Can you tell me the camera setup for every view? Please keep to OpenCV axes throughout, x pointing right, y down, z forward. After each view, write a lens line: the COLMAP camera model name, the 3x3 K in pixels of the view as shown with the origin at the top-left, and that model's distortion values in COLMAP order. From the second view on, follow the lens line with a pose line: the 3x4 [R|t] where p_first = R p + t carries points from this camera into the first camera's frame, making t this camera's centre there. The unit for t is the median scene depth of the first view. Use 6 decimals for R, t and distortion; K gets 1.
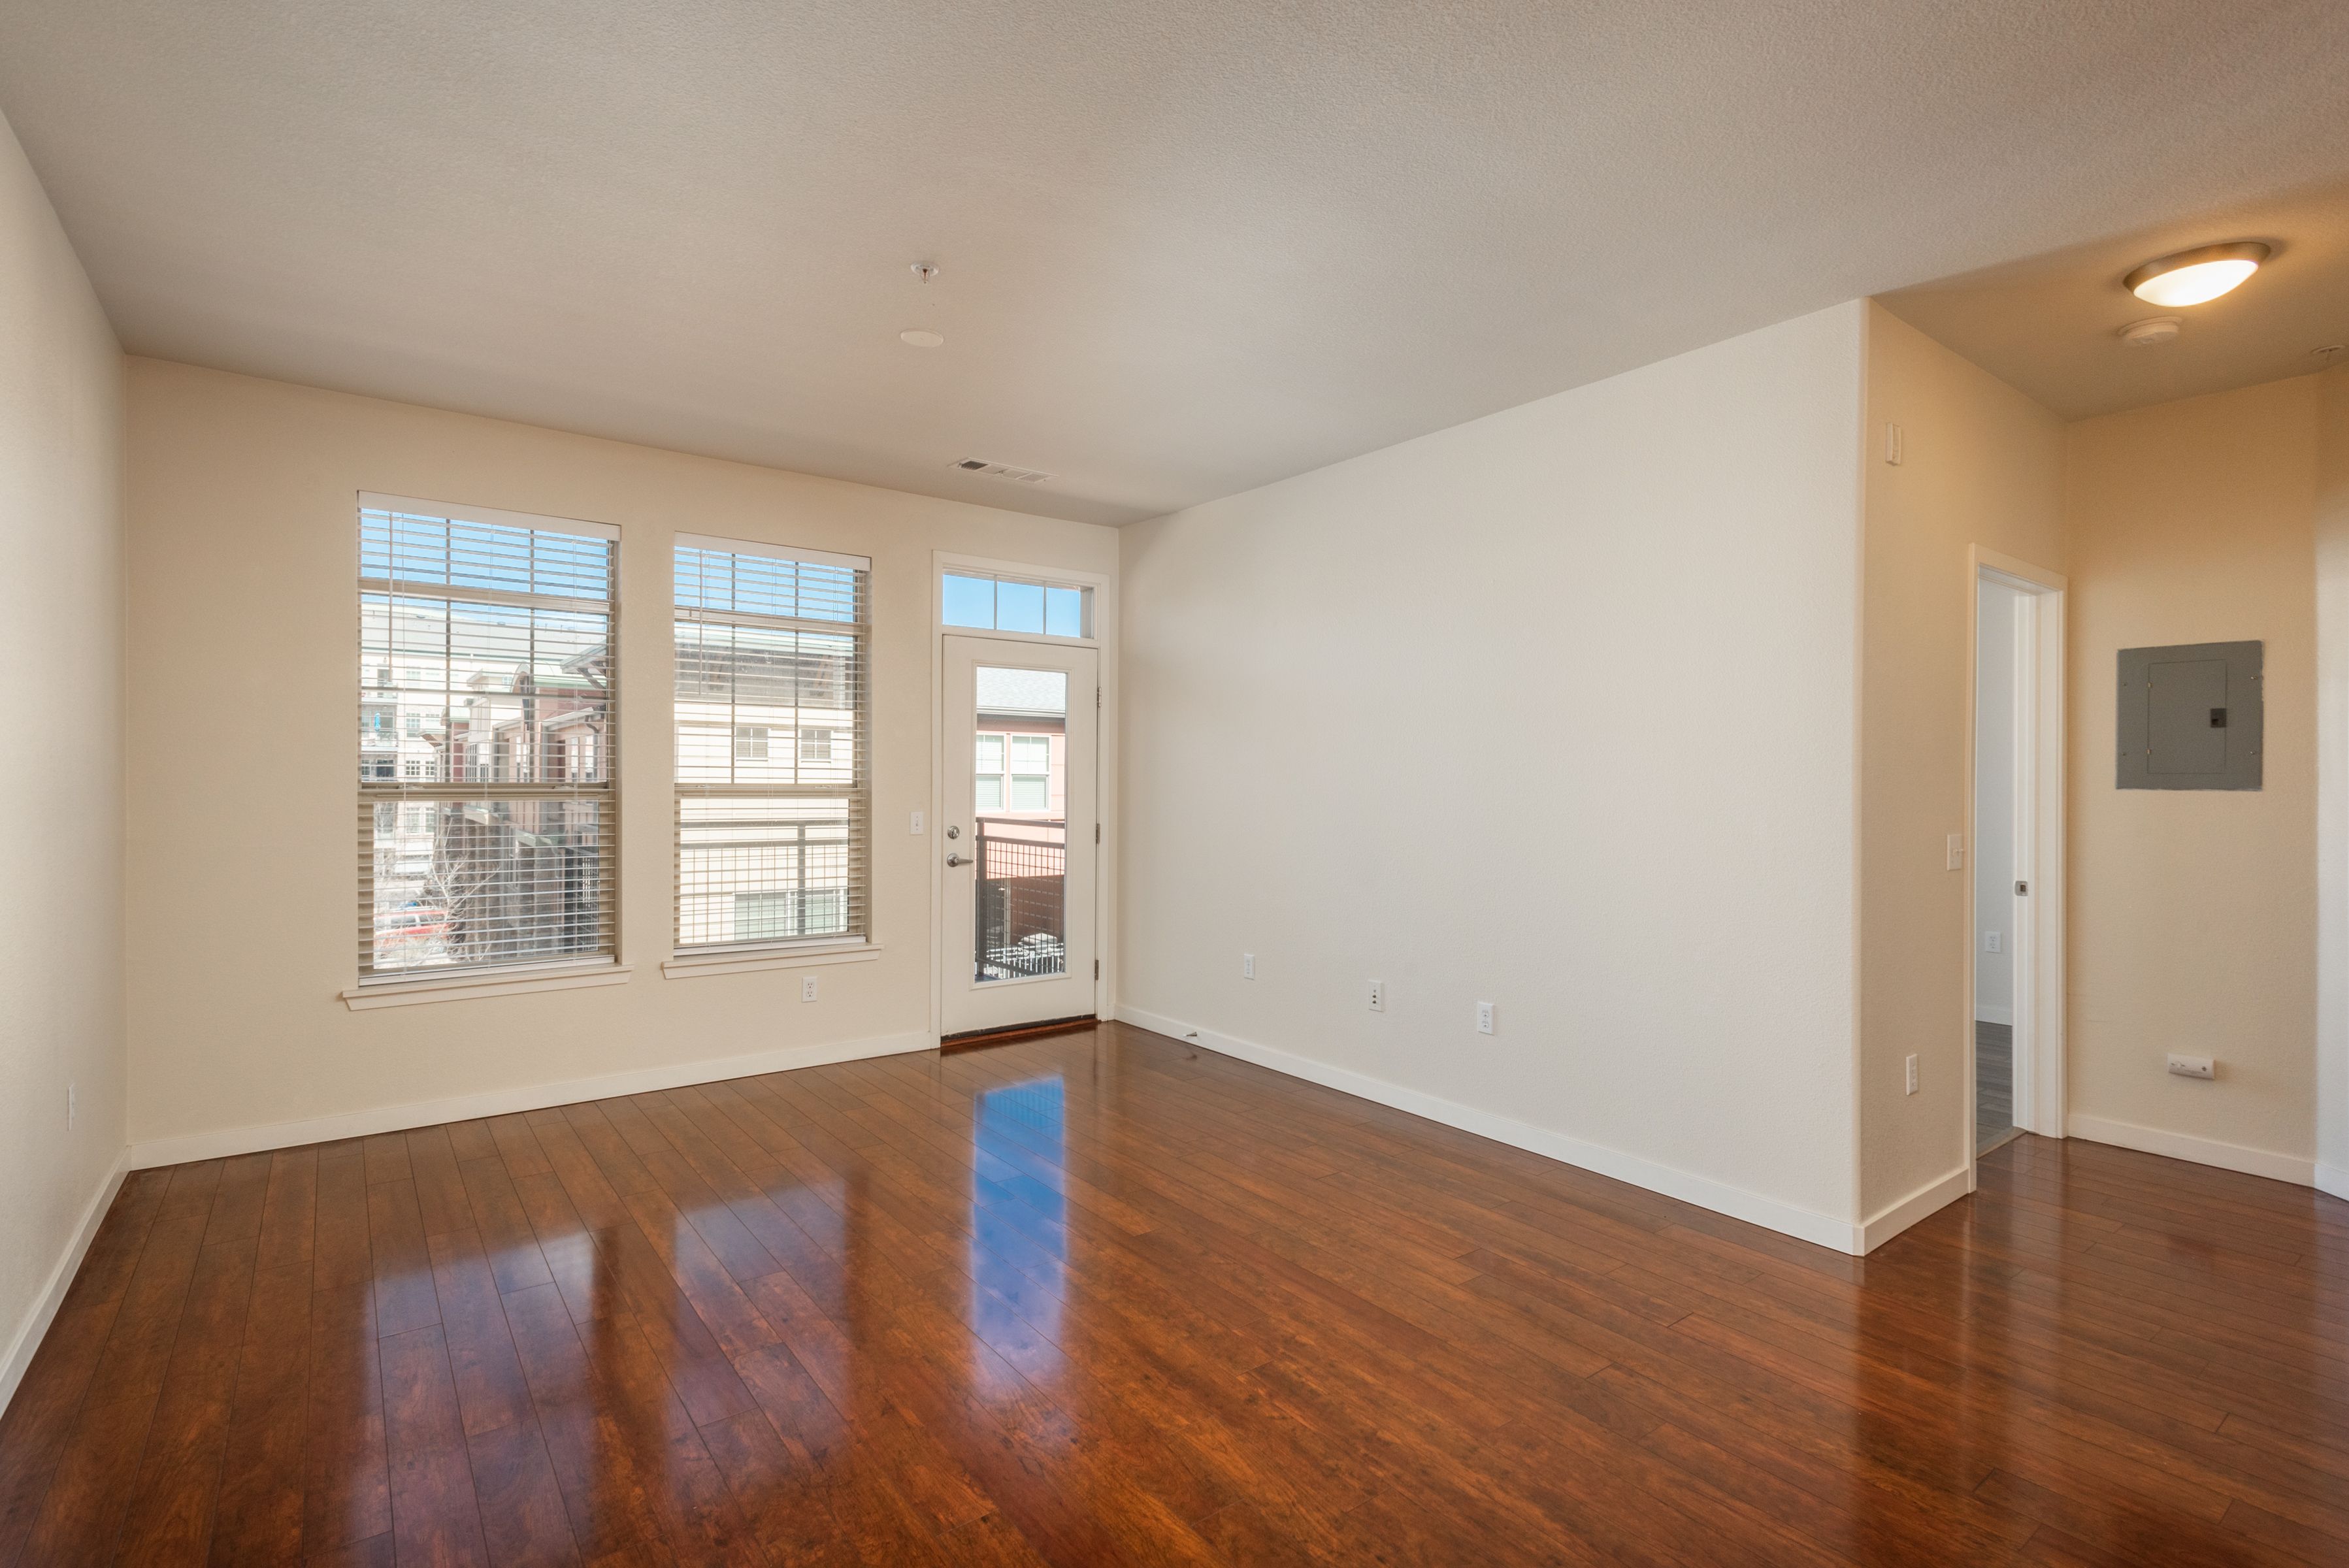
lens RADIAL K [[1116.1, 0, 1137.9], [0, 1116.1, 778.3], [0, 0, 1]] dist [0.014098, -0.004443]
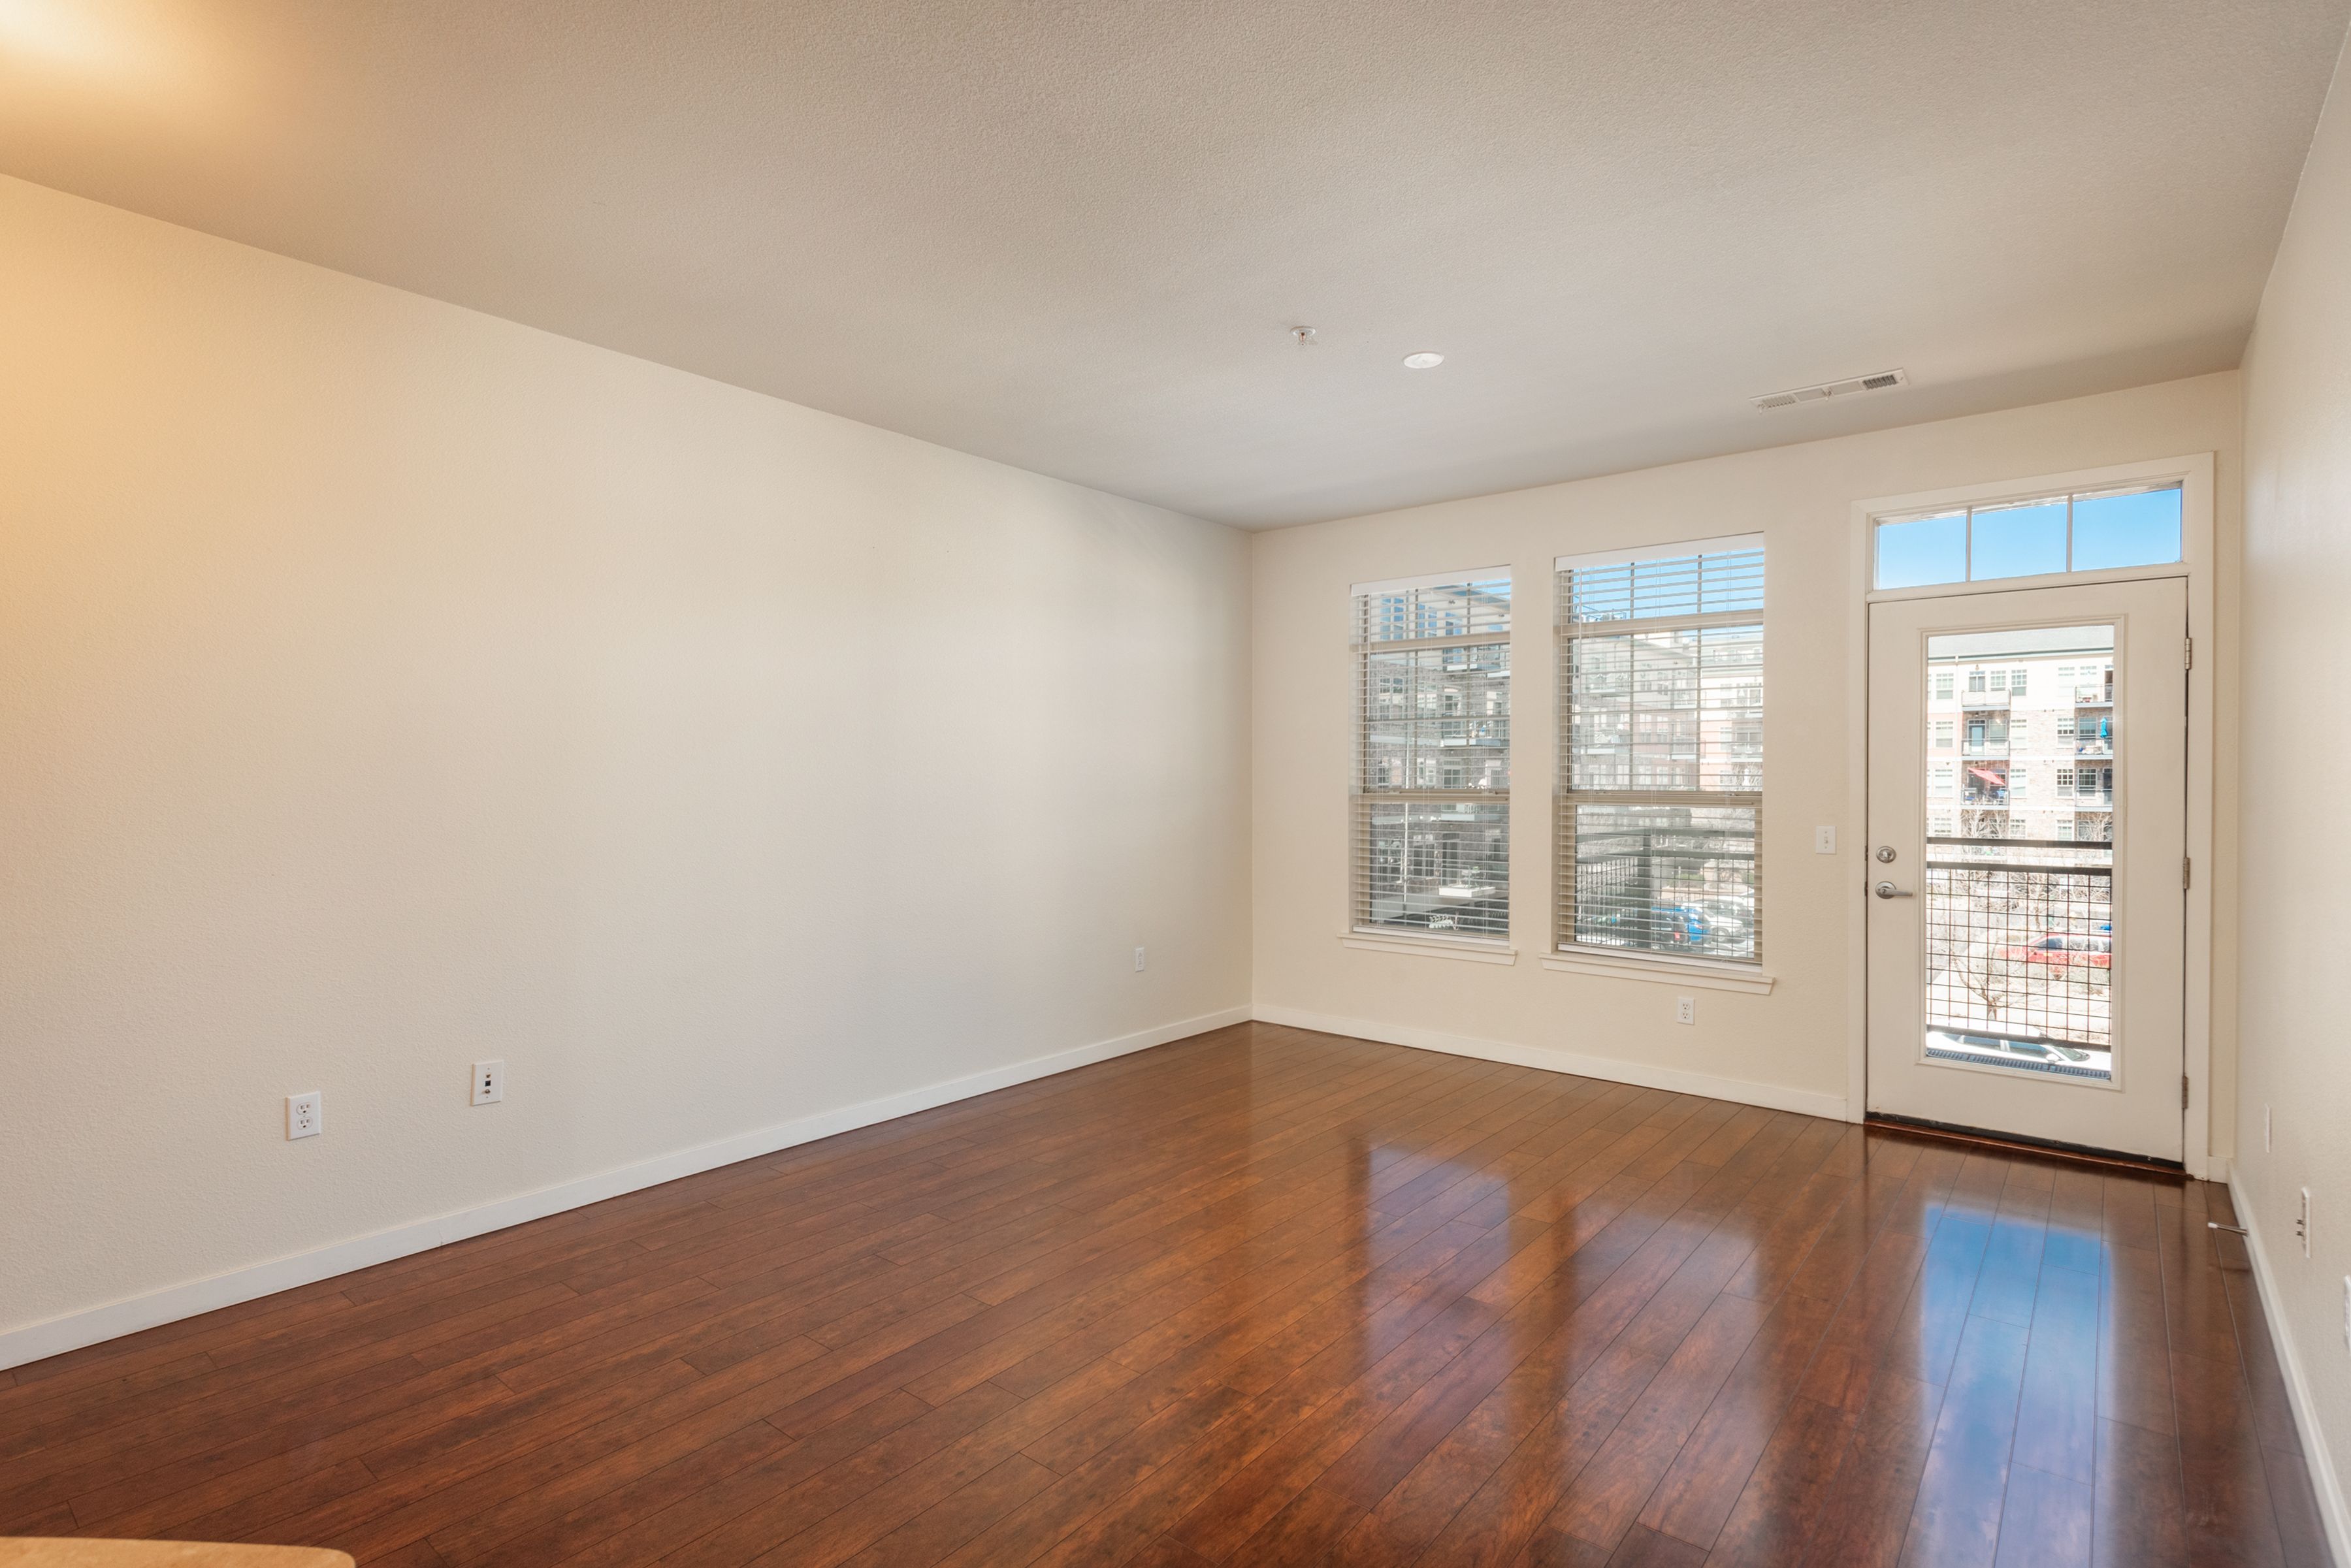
lens RADIAL K [[1117.0, 0, 1157.4], [0, 1117.0, 783.7], [0, 0, 1]] dist [0.014098, -0.004443]
pose [[0.242258, -0.002540, -0.970208, 0.490111], [0.000761, 0.999997, -0.002428, 0.000697], [0.970212, -0.000151, 0.242259, 0.329738]]
